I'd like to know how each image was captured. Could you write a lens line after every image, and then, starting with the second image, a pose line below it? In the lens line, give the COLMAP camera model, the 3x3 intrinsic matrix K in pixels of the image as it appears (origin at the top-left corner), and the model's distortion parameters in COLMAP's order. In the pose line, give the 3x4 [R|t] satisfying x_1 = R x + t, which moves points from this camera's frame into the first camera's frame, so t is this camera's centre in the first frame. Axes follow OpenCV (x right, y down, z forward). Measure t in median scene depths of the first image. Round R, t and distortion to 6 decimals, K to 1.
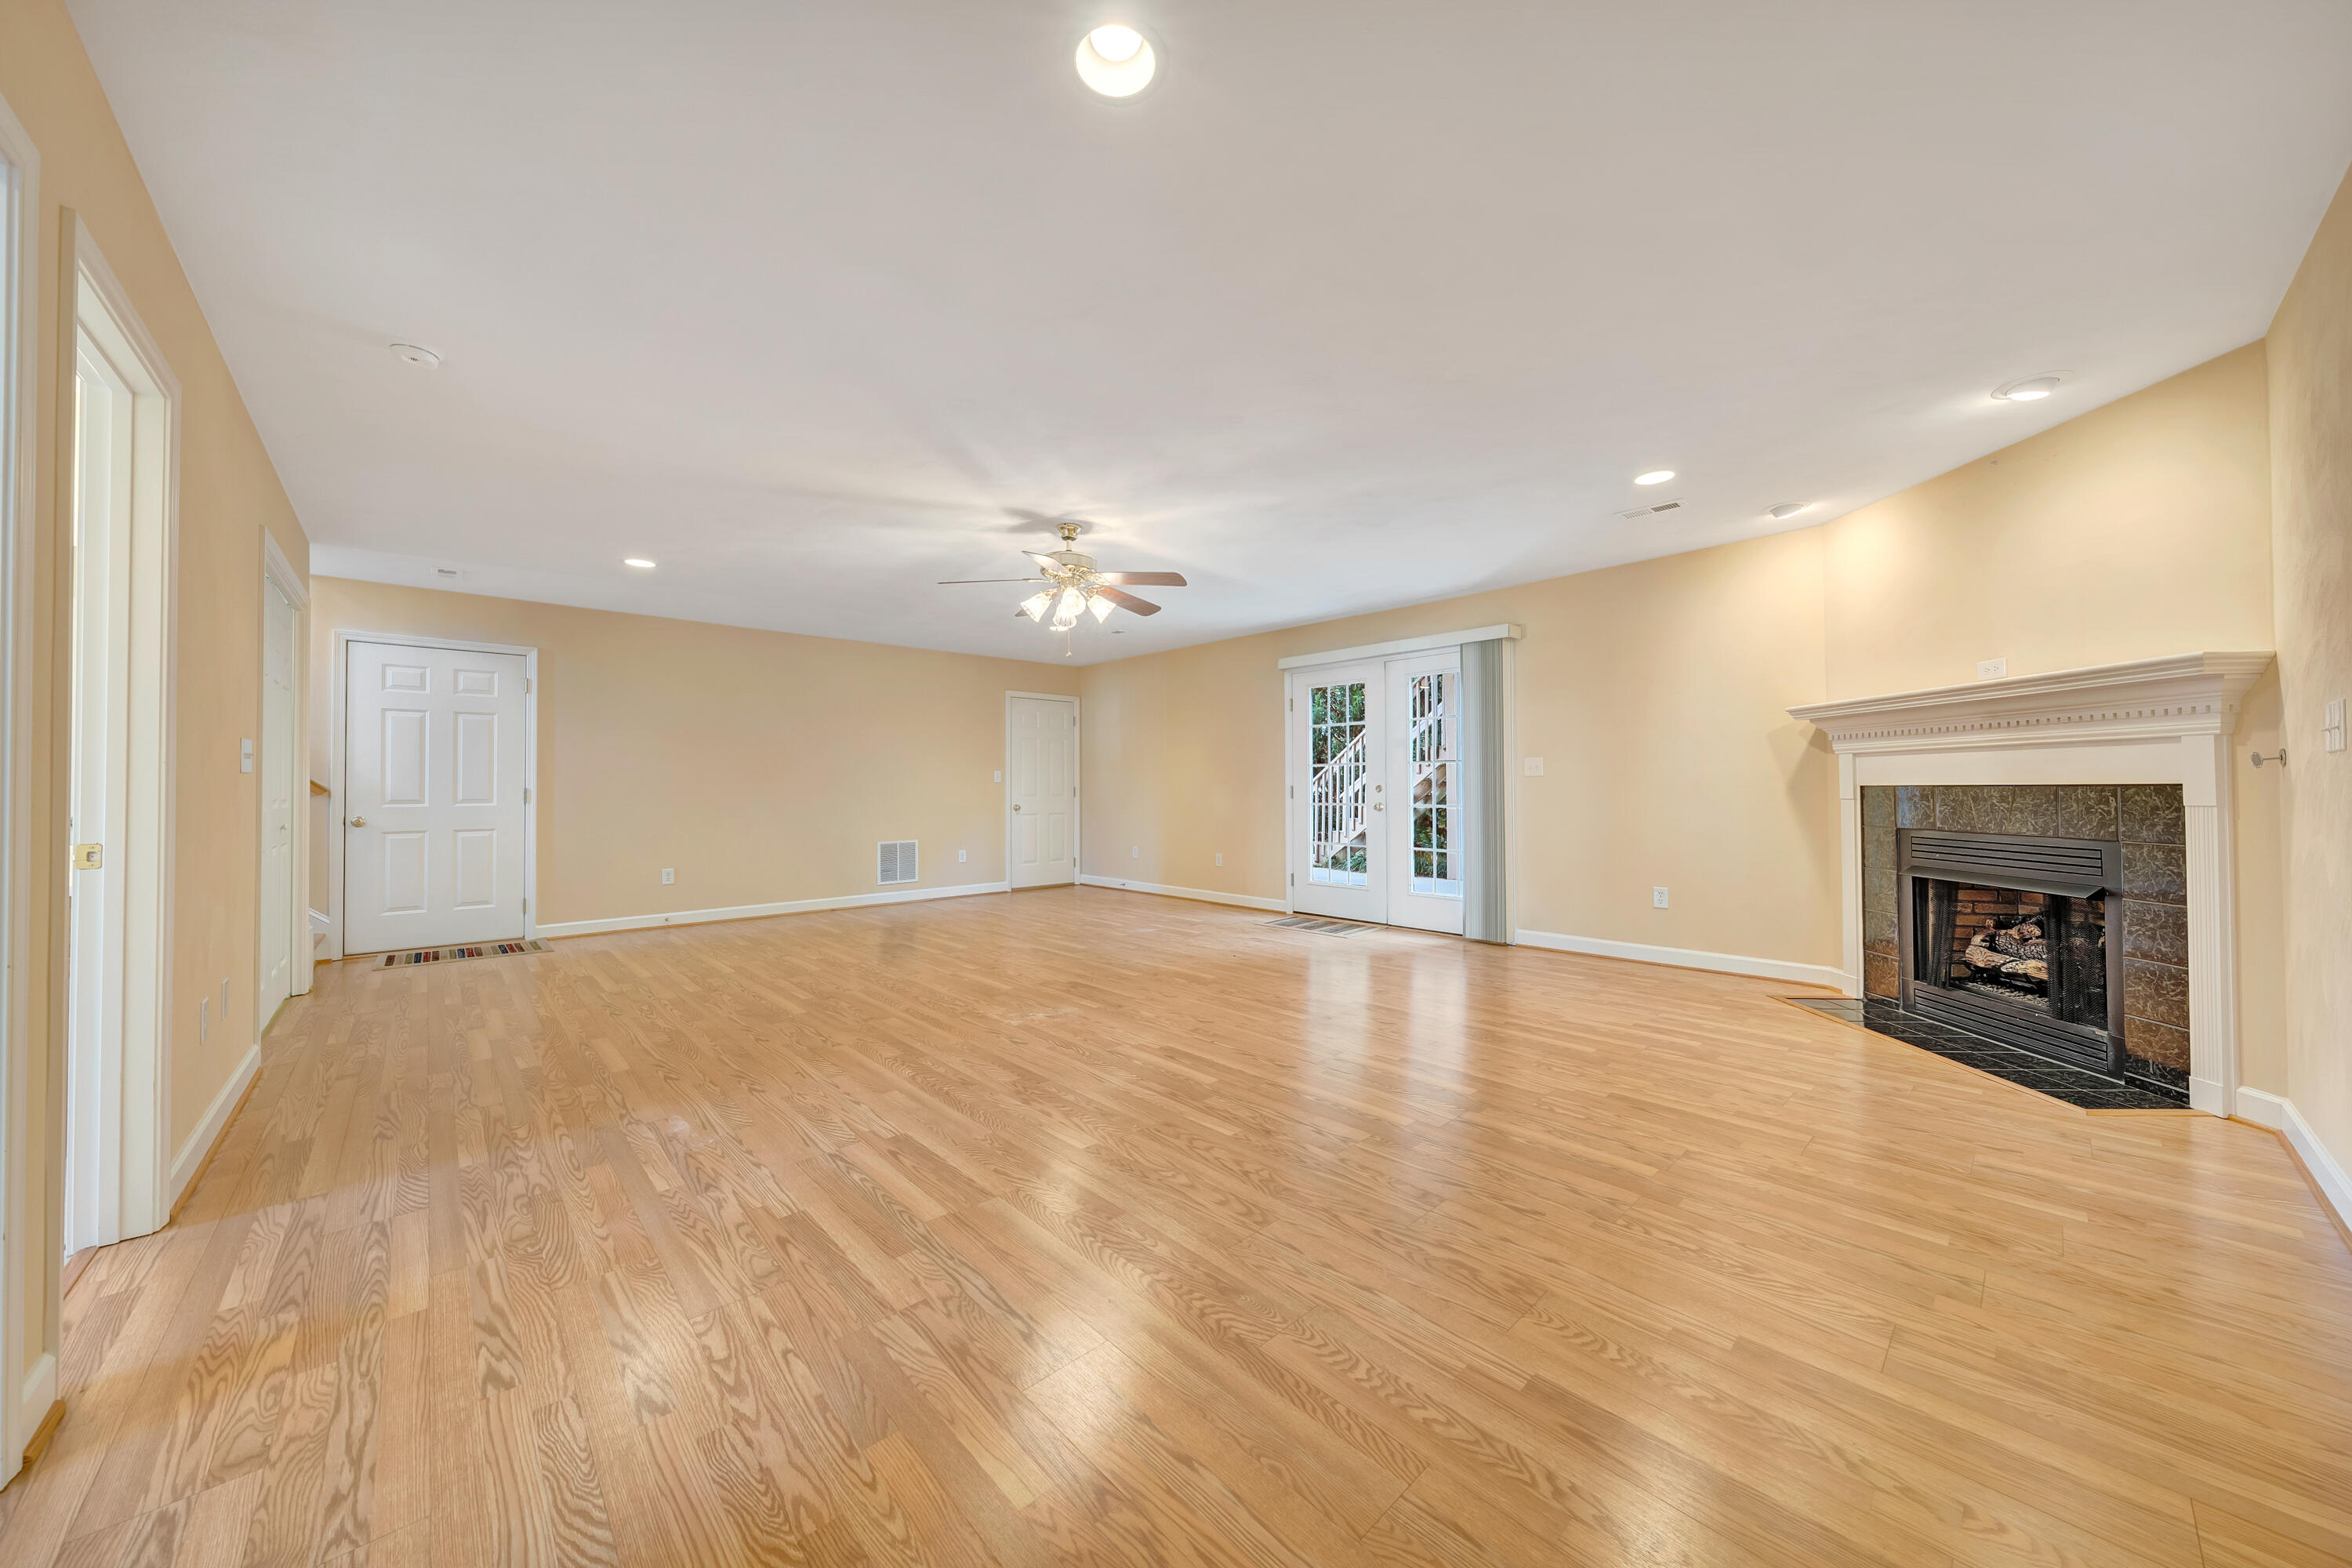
lens RADIAL K [[807.7, 0, 1173.2], [0, 807.7, 783.8], [0, 0, 1]] dist [-0.003710, 0.000250]
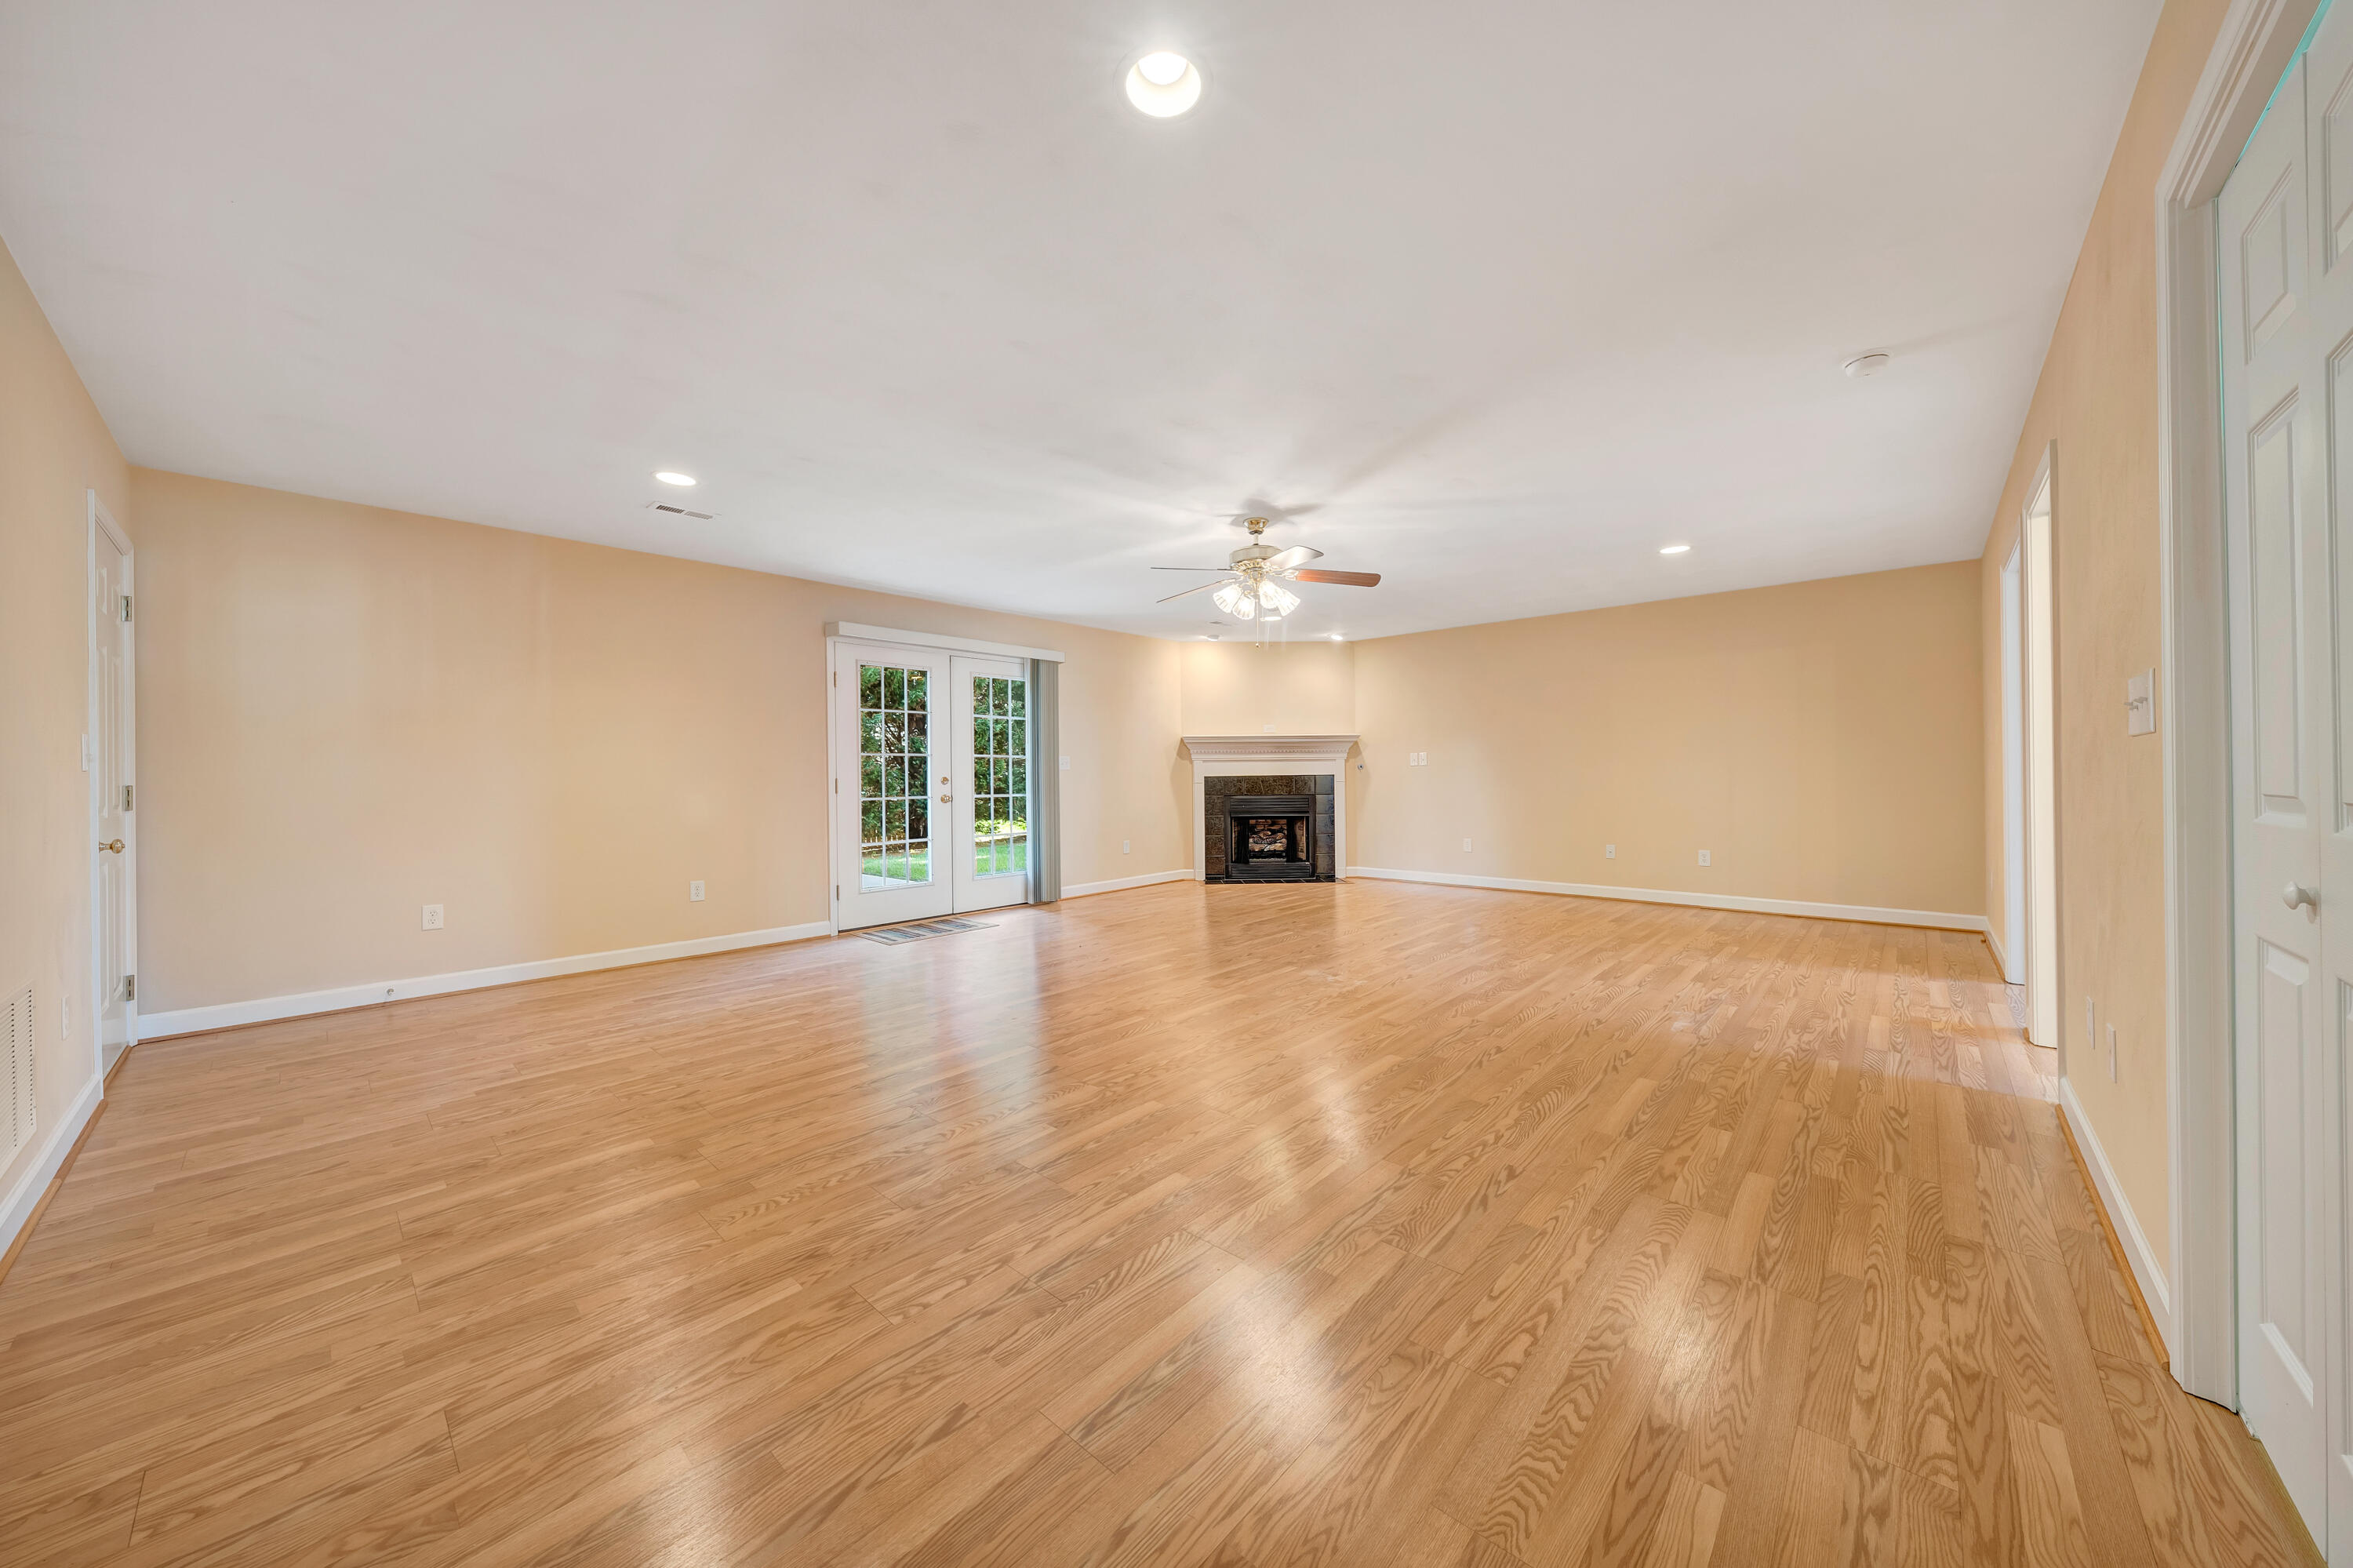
lens RADIAL K [[808.1, 0, 1179.2], [0, 808.1, 778.7], [0, 0, 1]] dist [-0.003710, 0.000250]
pose [[-0.083787, 0.002440, 0.996481, -1.443498], [0.005327, 0.999984, -0.002001, 0.014495], [-0.996469, 0.005140, -0.083799, 1.494594]]
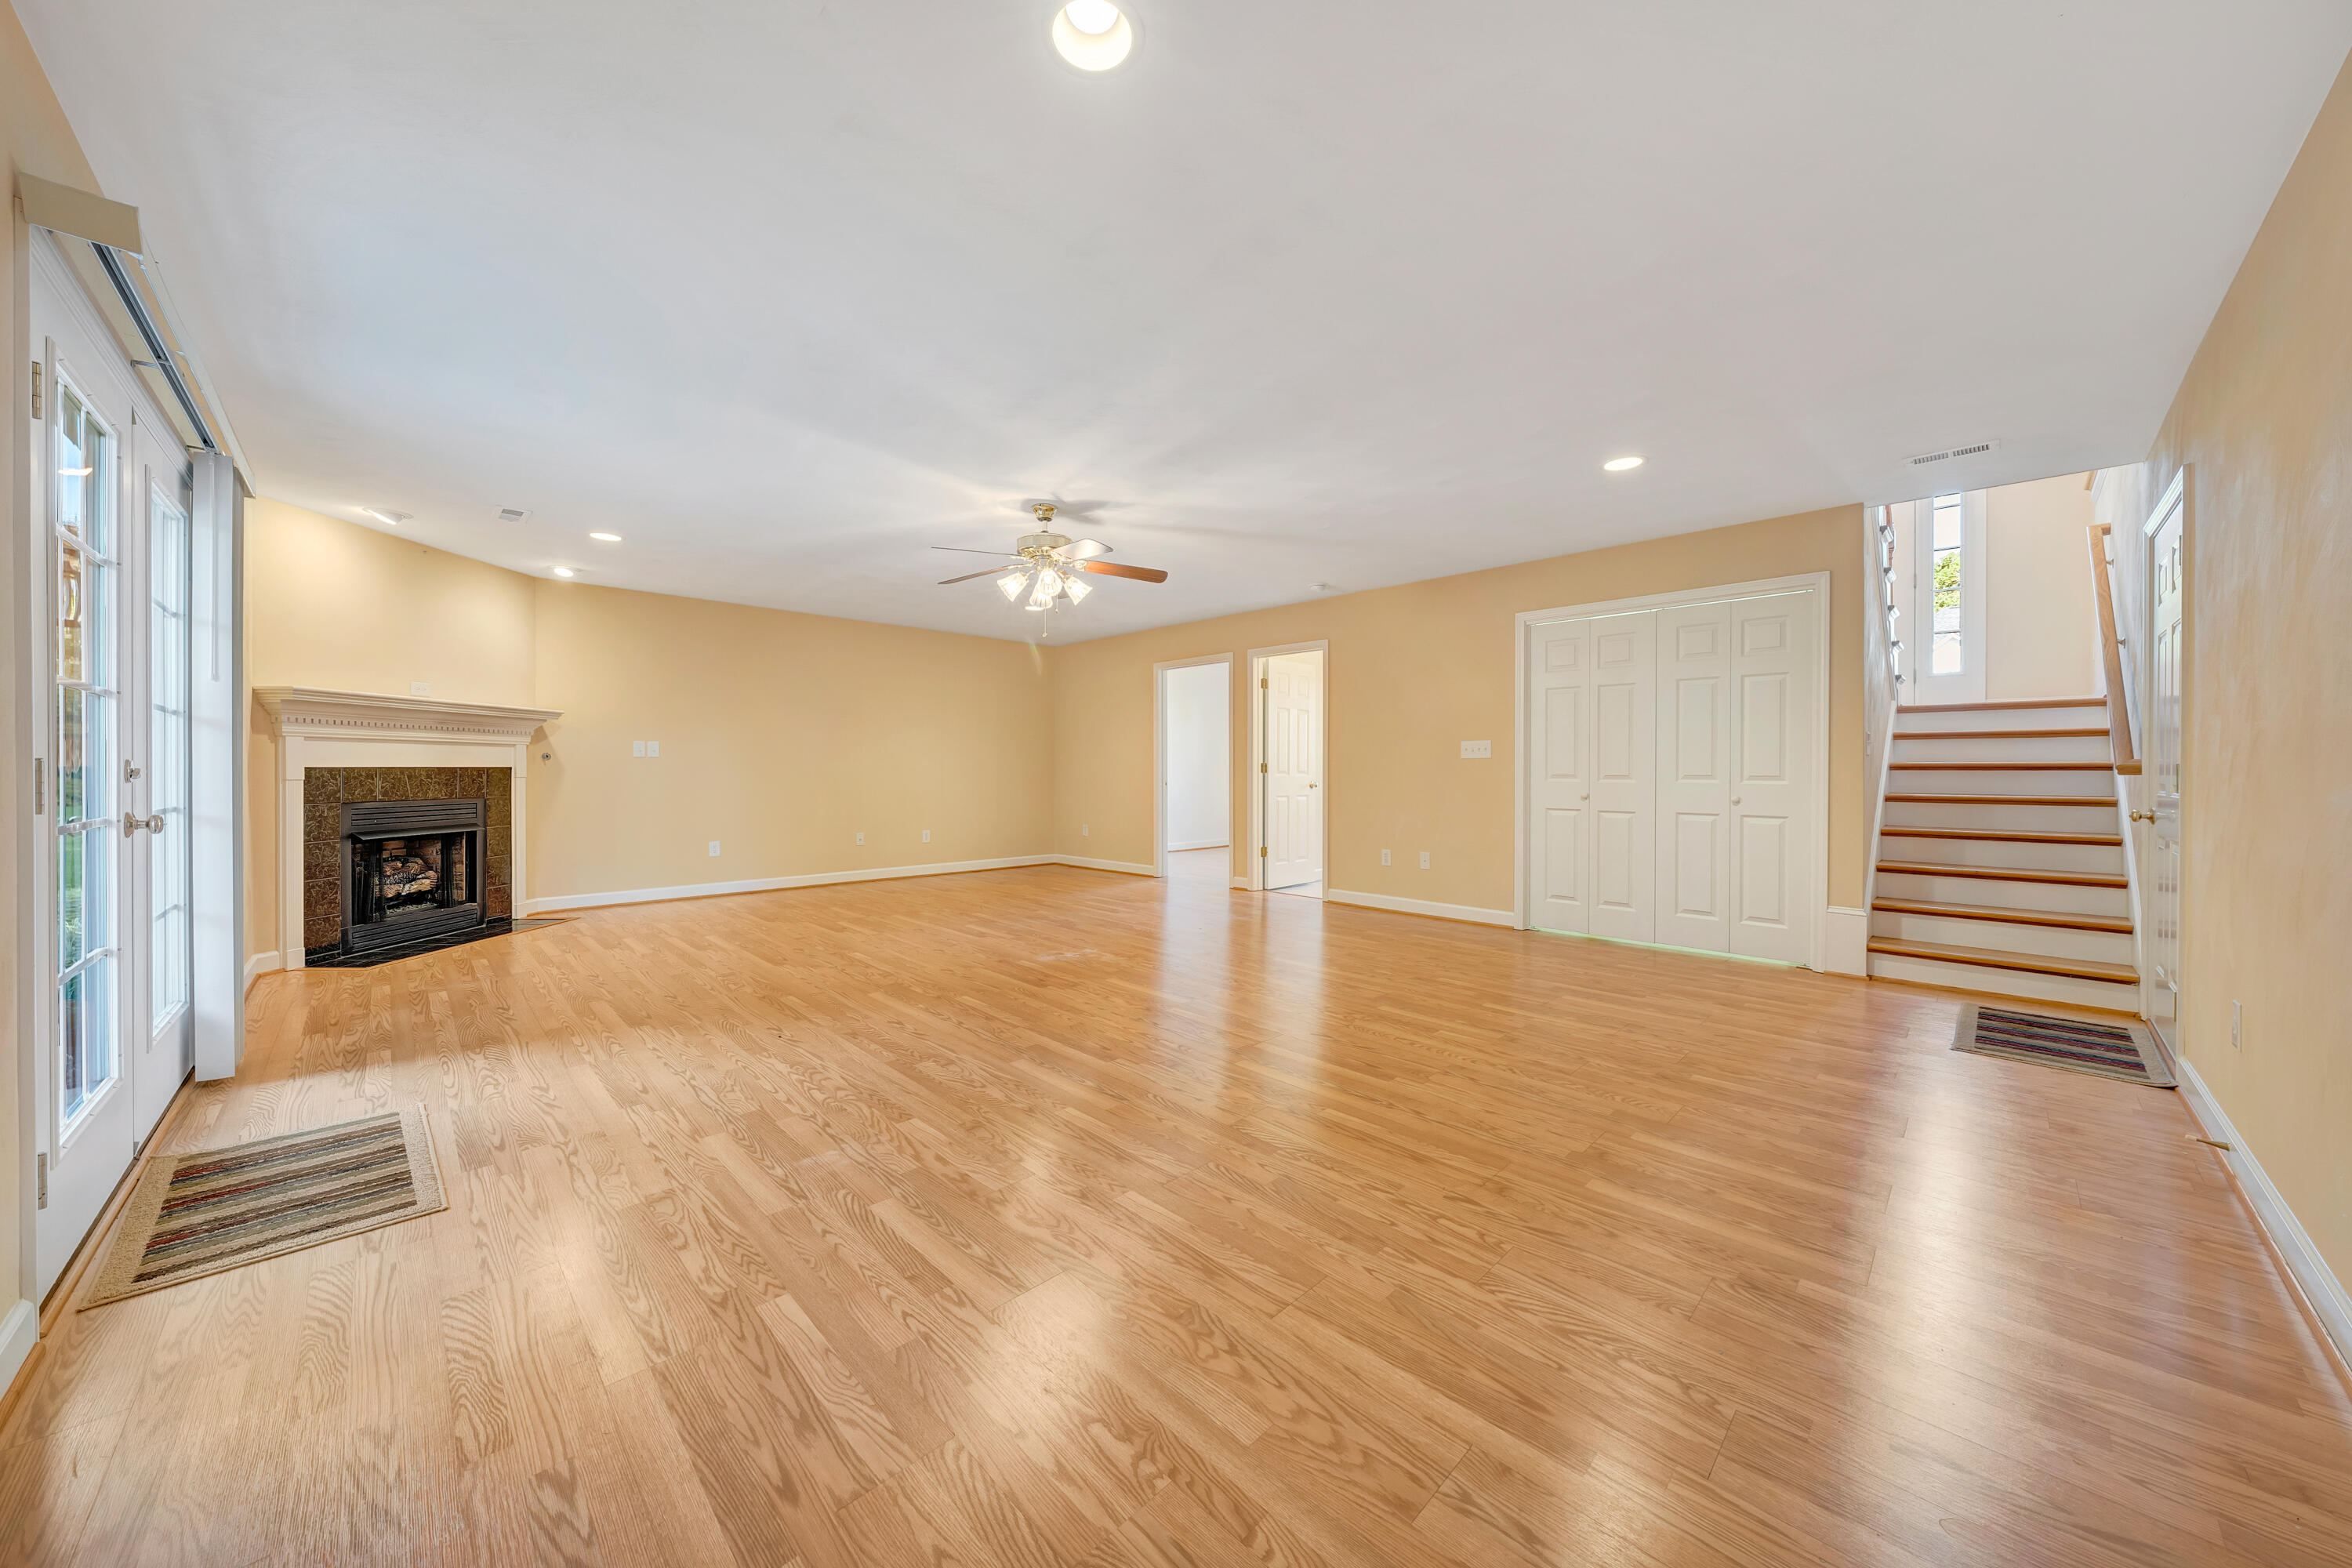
lens RADIAL K [[807.7, 0, 1171.8], [0, 807.7, 774.6], [0, 0, 1]] dist [-0.003710, 0.000250]
pose [[-0.999673, 0.004980, -0.025099, -0.332122], [0.004905, 0.999983, 0.003050, 0.017403], [0.025114, 0.002926, -0.999680, 2.533201]]
